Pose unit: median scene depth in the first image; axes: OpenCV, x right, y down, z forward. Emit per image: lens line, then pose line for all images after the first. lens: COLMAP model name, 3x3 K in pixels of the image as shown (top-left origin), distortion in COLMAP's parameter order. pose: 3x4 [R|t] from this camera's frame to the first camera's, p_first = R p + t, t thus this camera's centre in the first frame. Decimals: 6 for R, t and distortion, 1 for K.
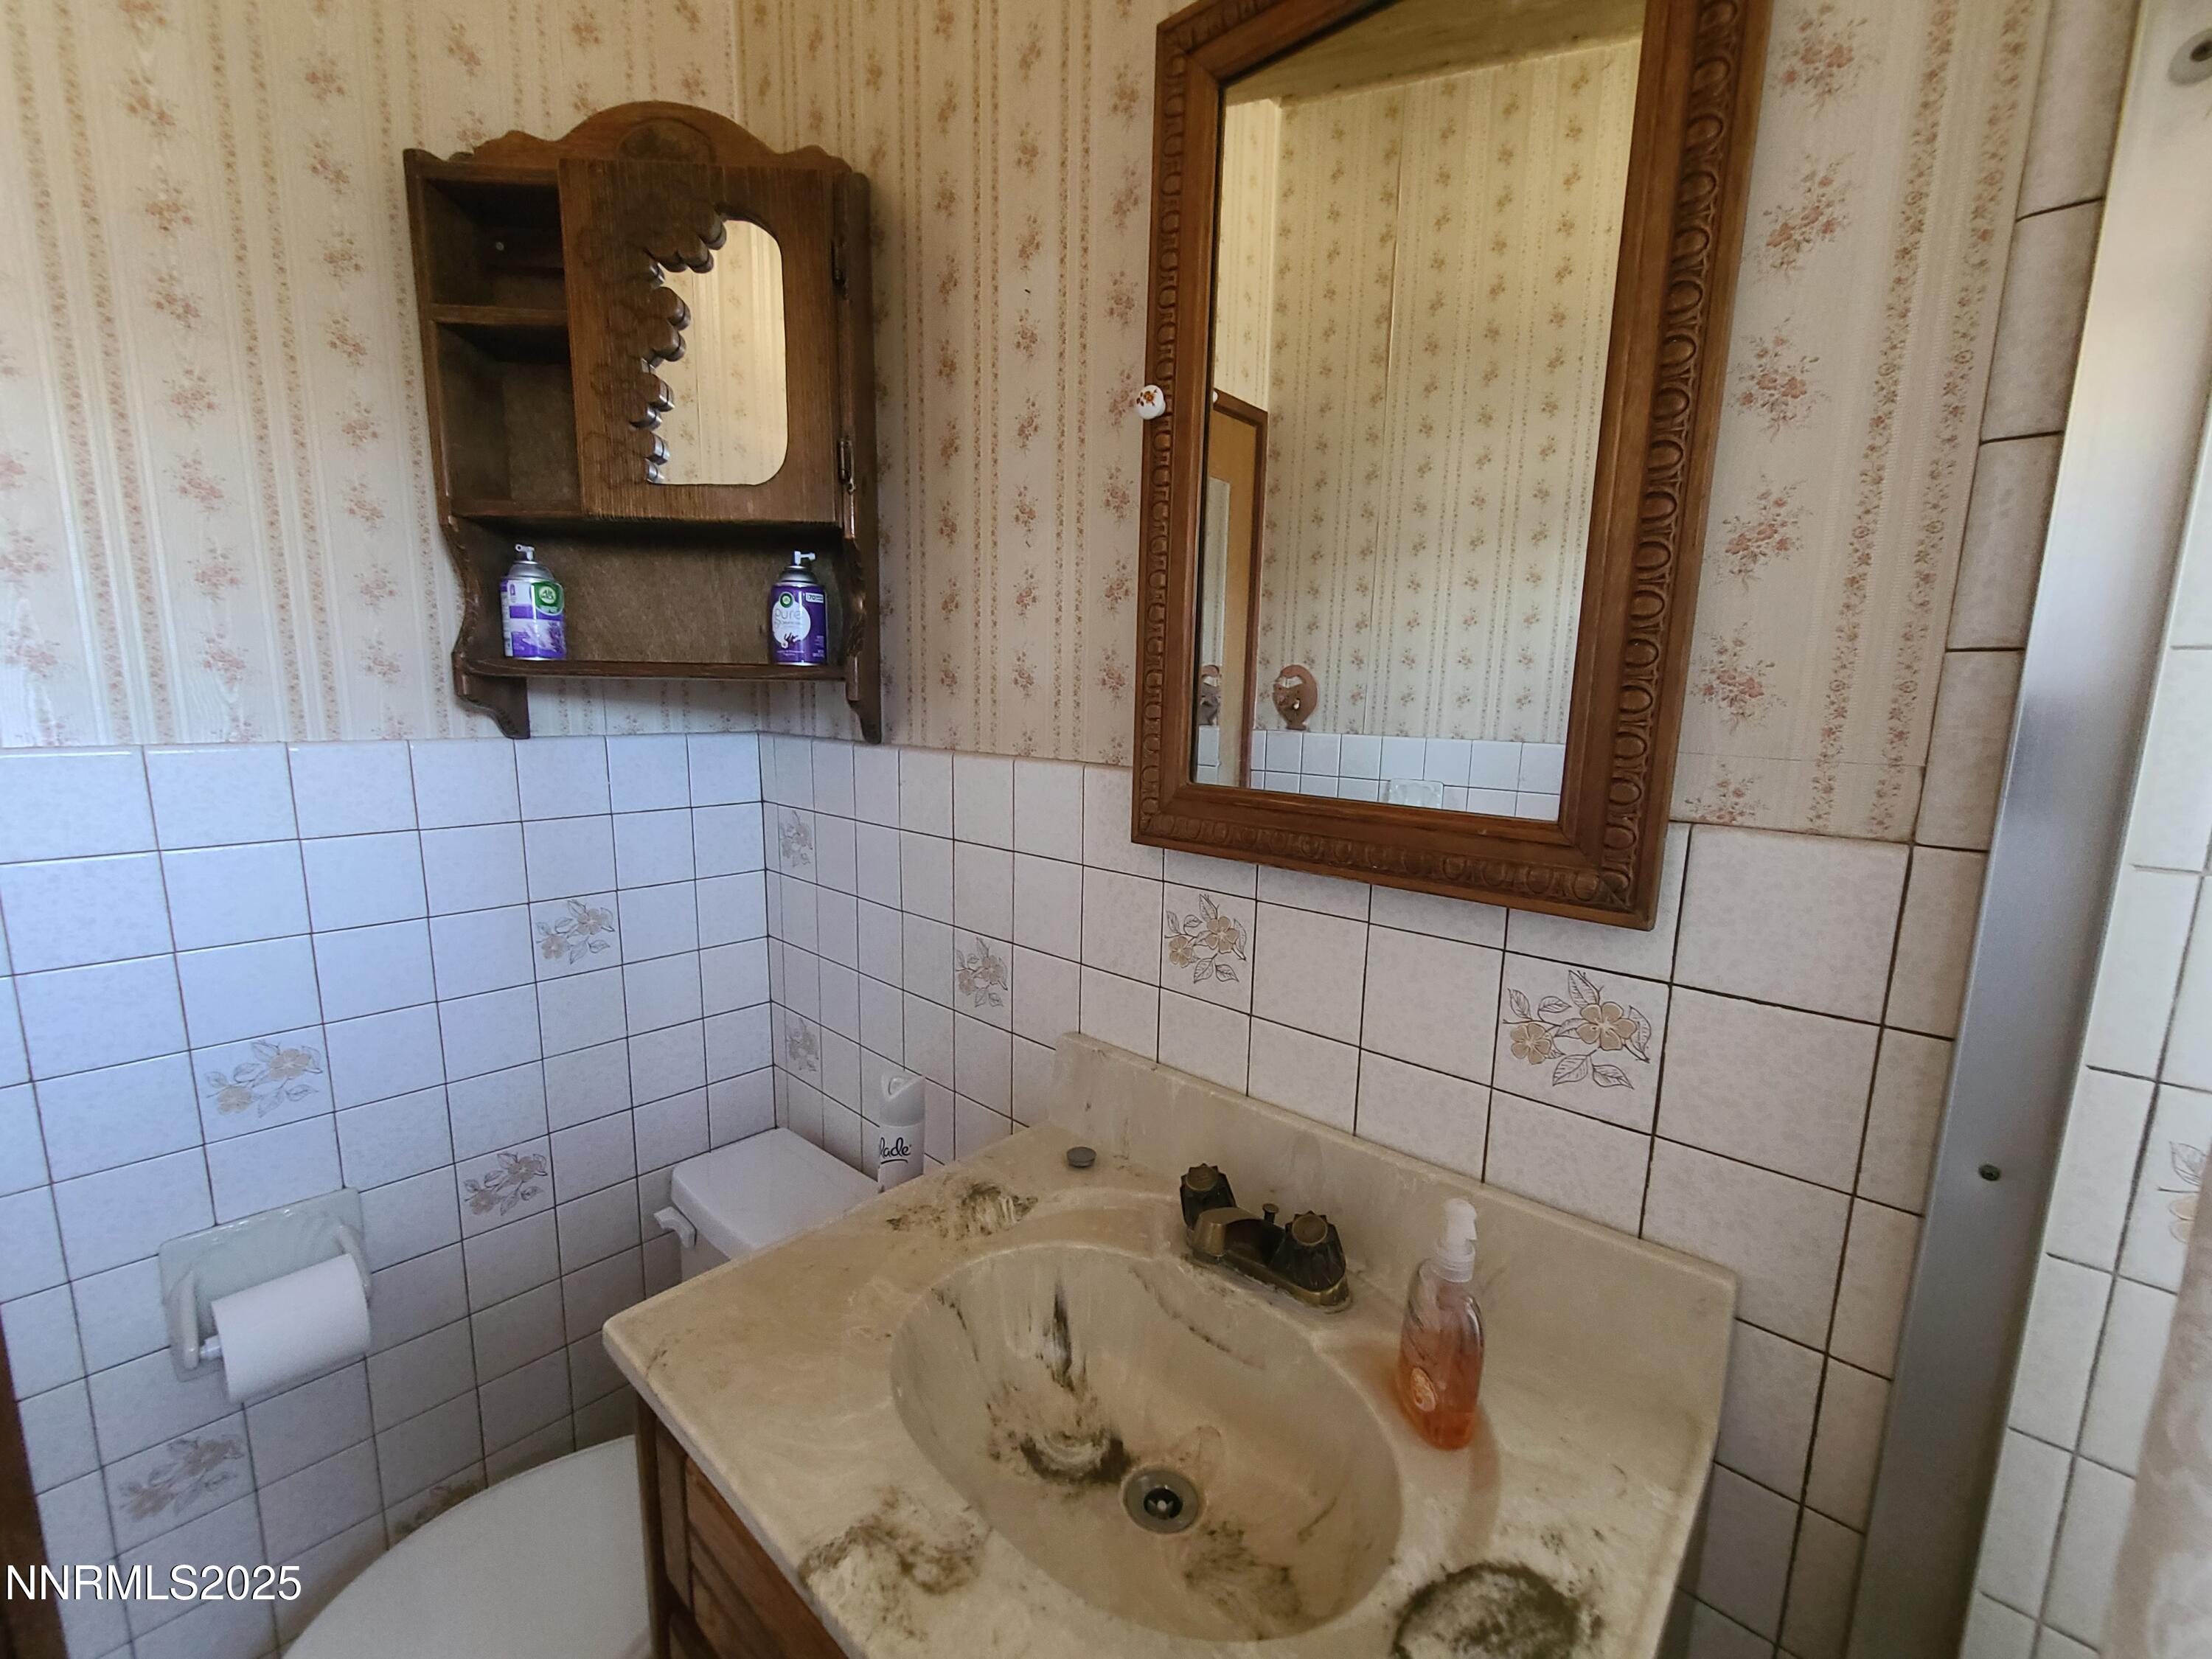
lens RADIAL K [[904.5, 0, 1113.7], [0, 904.5, 834.3], [0, 0, 1]] dist [-0.002913, 0.000732]
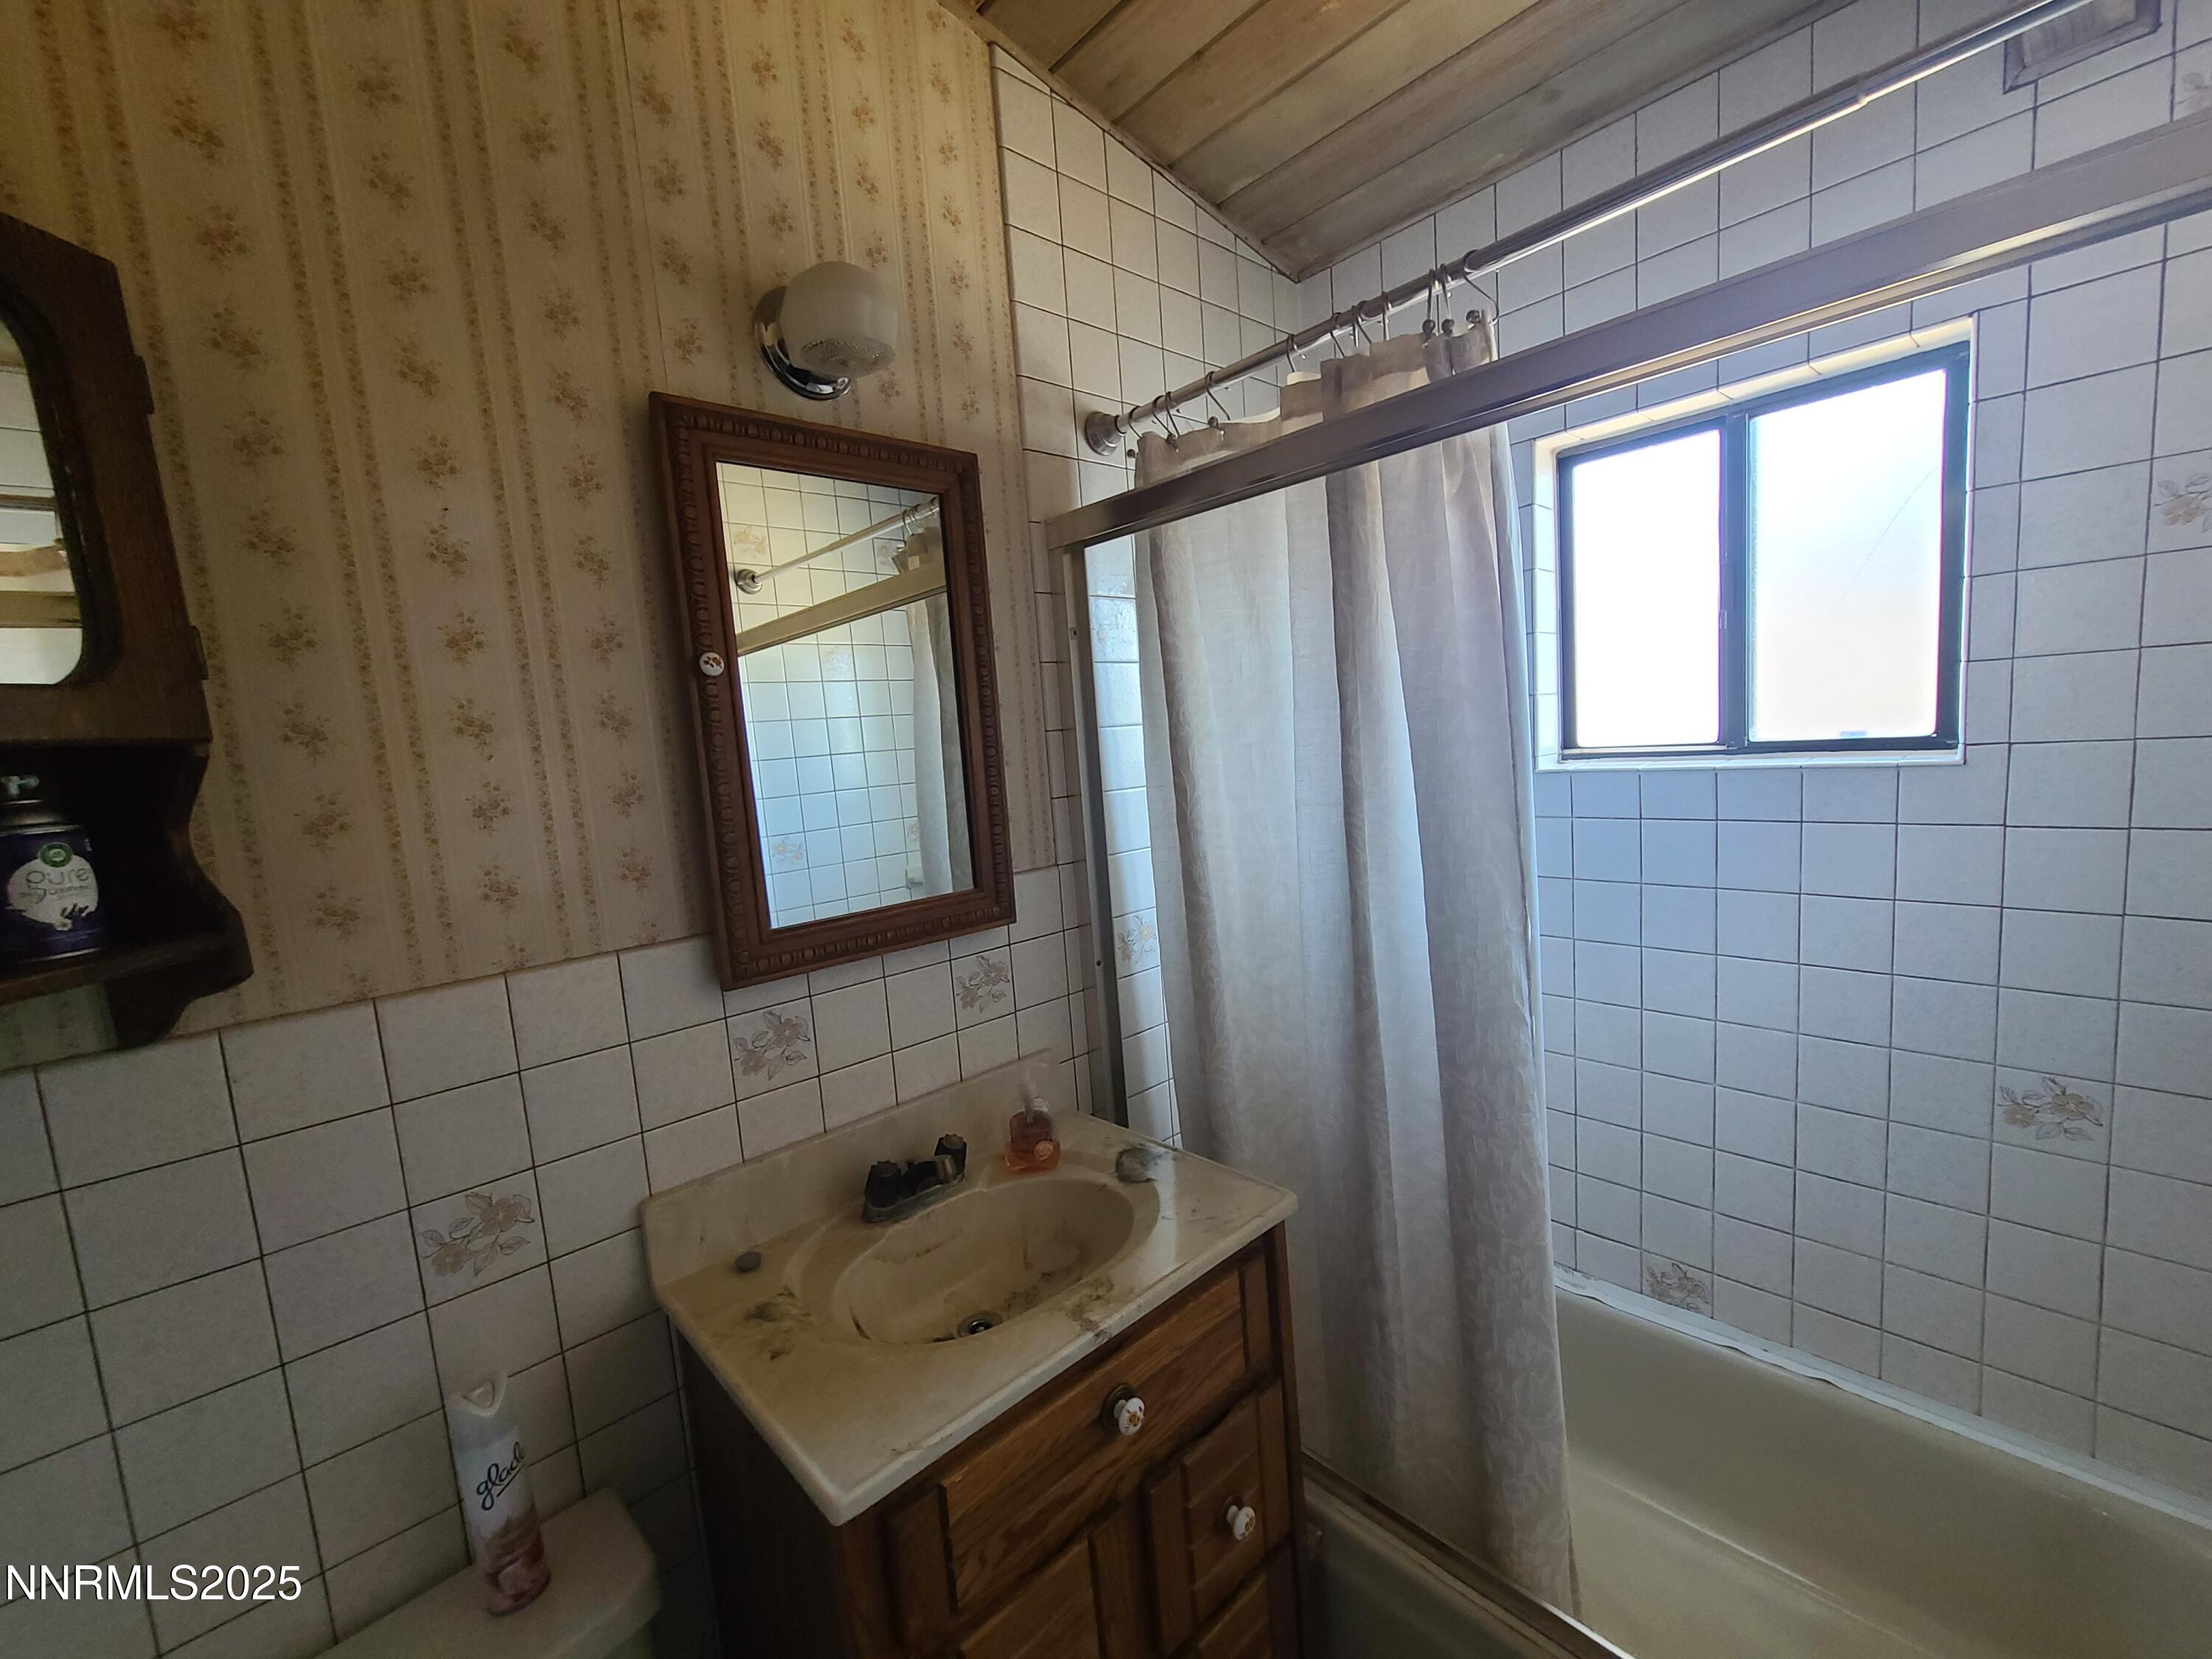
lens RADIAL K [[904.5, 0, 1113.6], [0, 904.5, 836.3], [0, 0, 1]] dist [-0.002913, 0.000732]
pose [[0.092341, -0.141427, 0.985632, -1.131454], [0.233072, 0.965433, 0.116693, -0.219224], [-0.968065, 0.218948, 0.122112, 0.275980]]
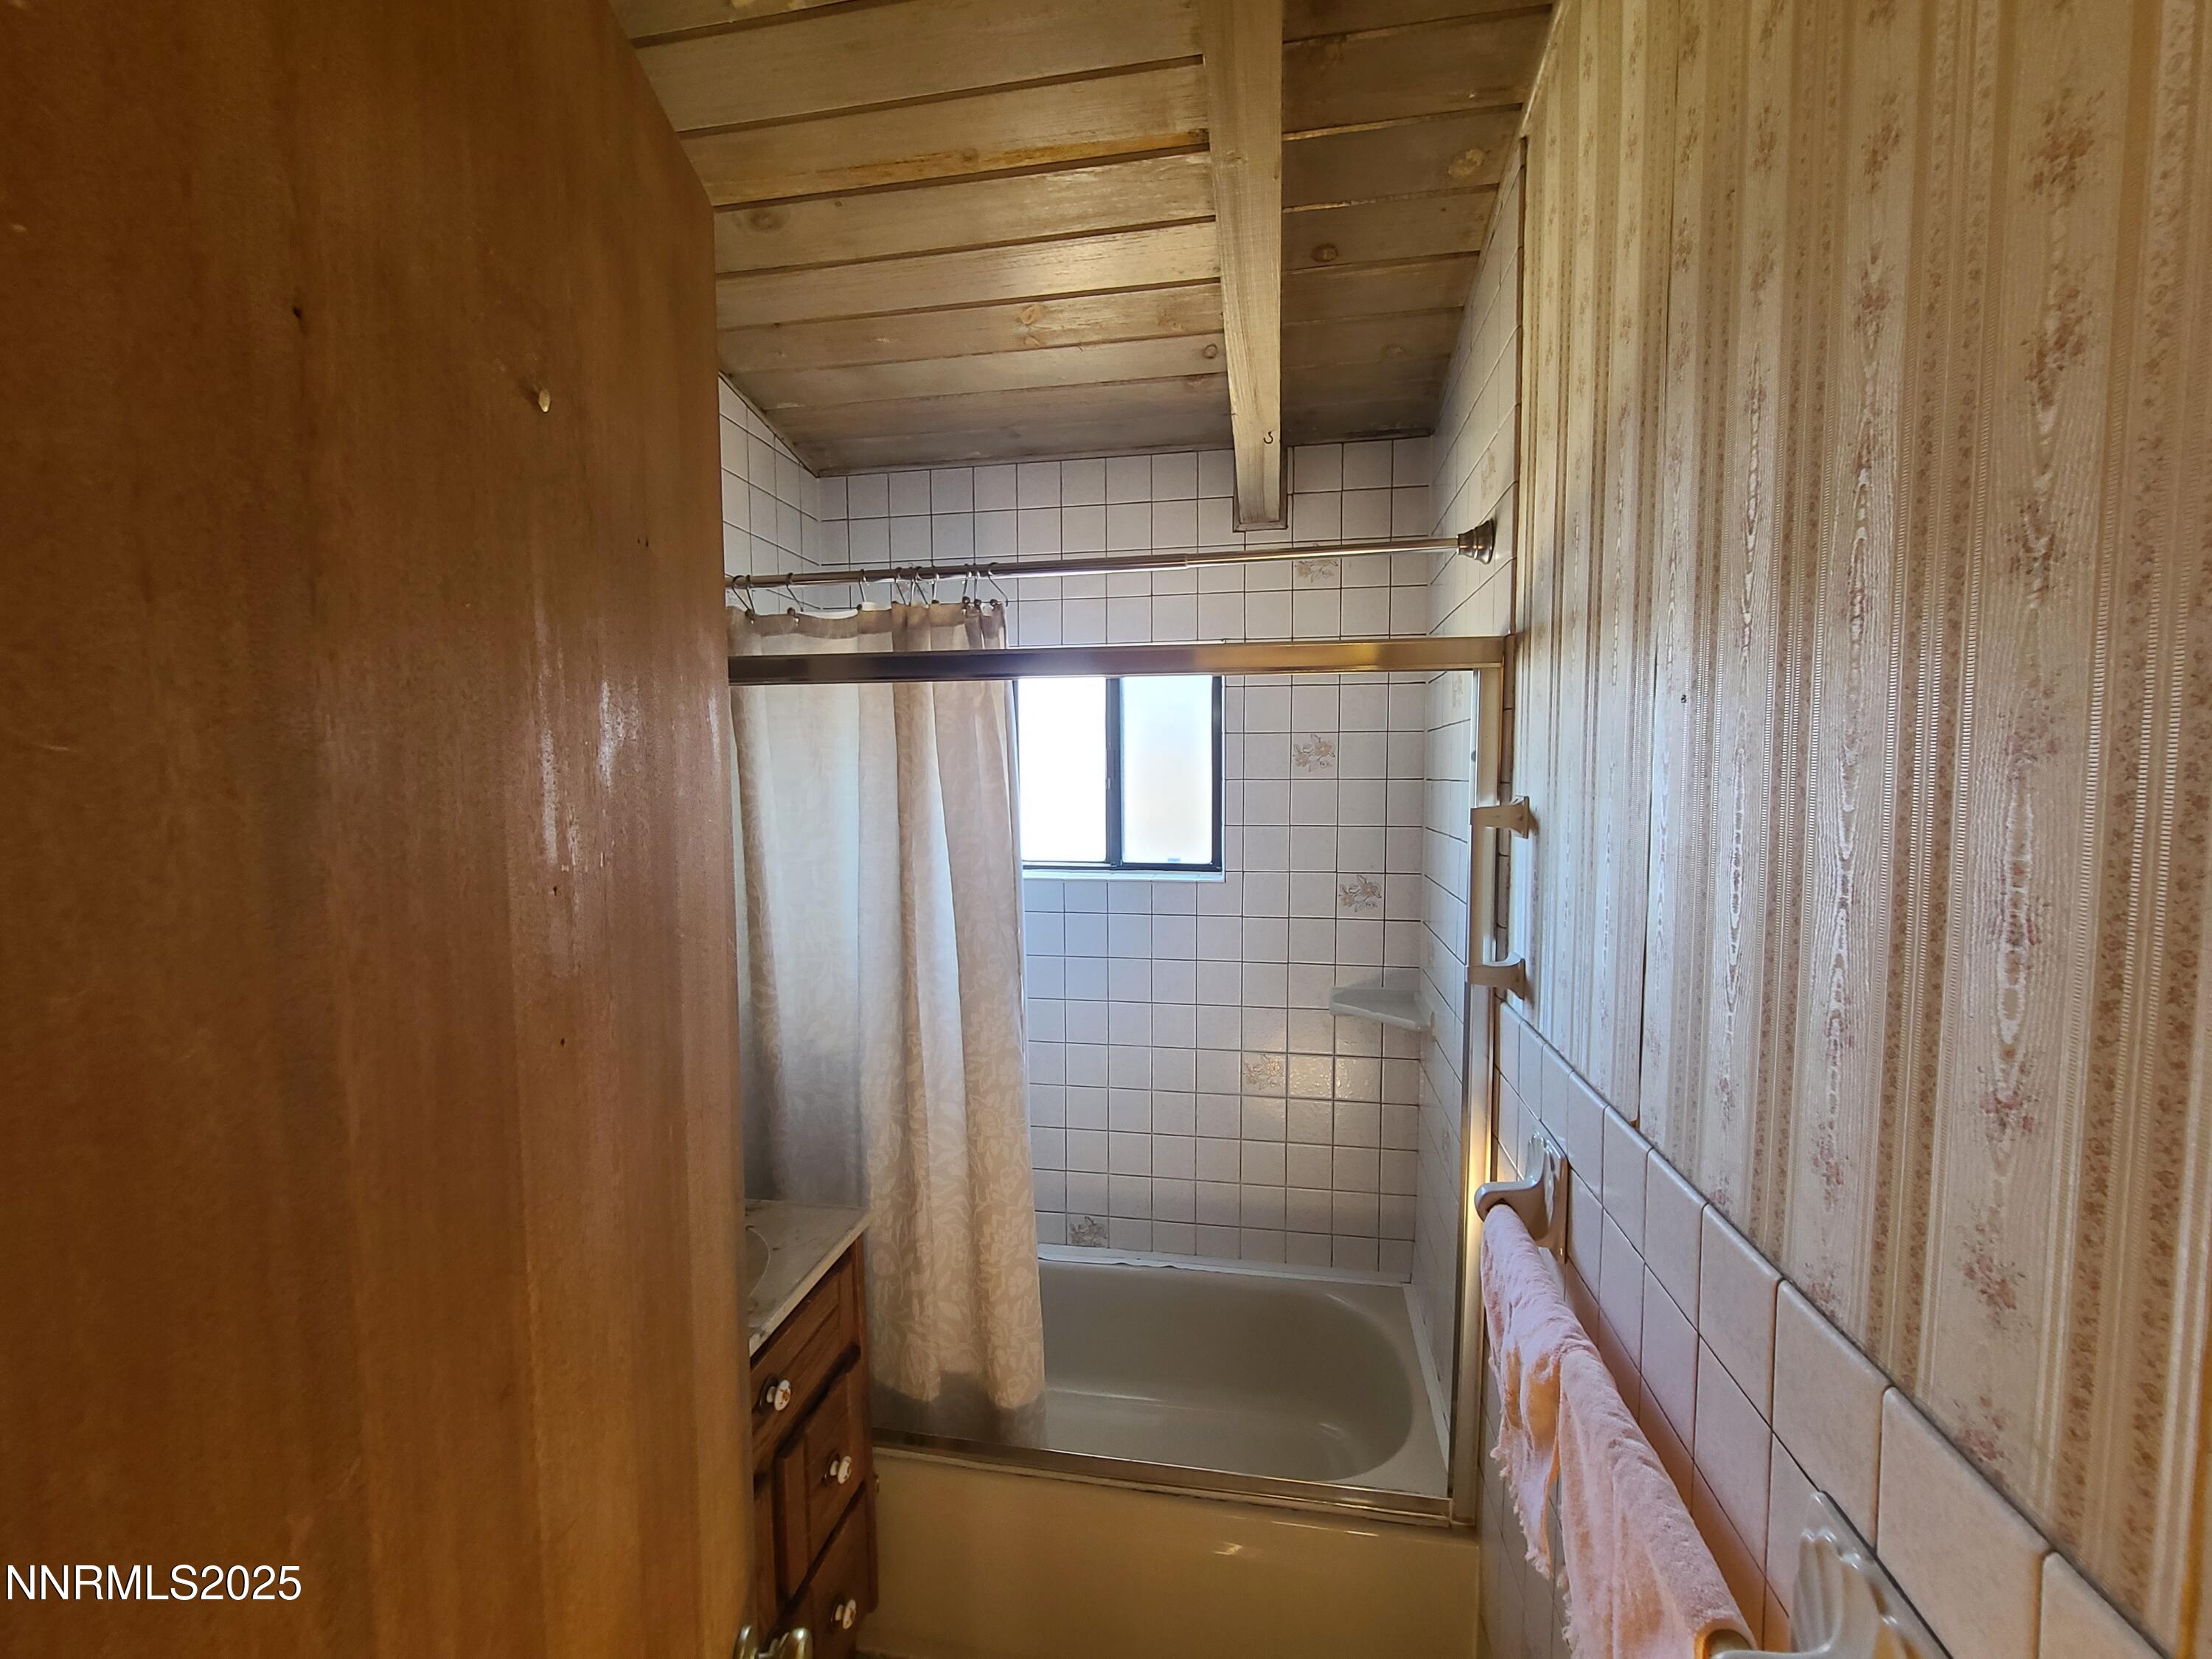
lens RADIAL K [[904.5, 0, 1107.0], [0, 904.5, 834.0], [0, 0, 1]] dist [-0.002913, 0.000732]
pose [[-0.521010, -0.073654, 0.850367, -1.584368], [0.131797, 0.977379, 0.165406, -0.455093], [-0.843314, 0.198254, -0.499517, 0.662197]]
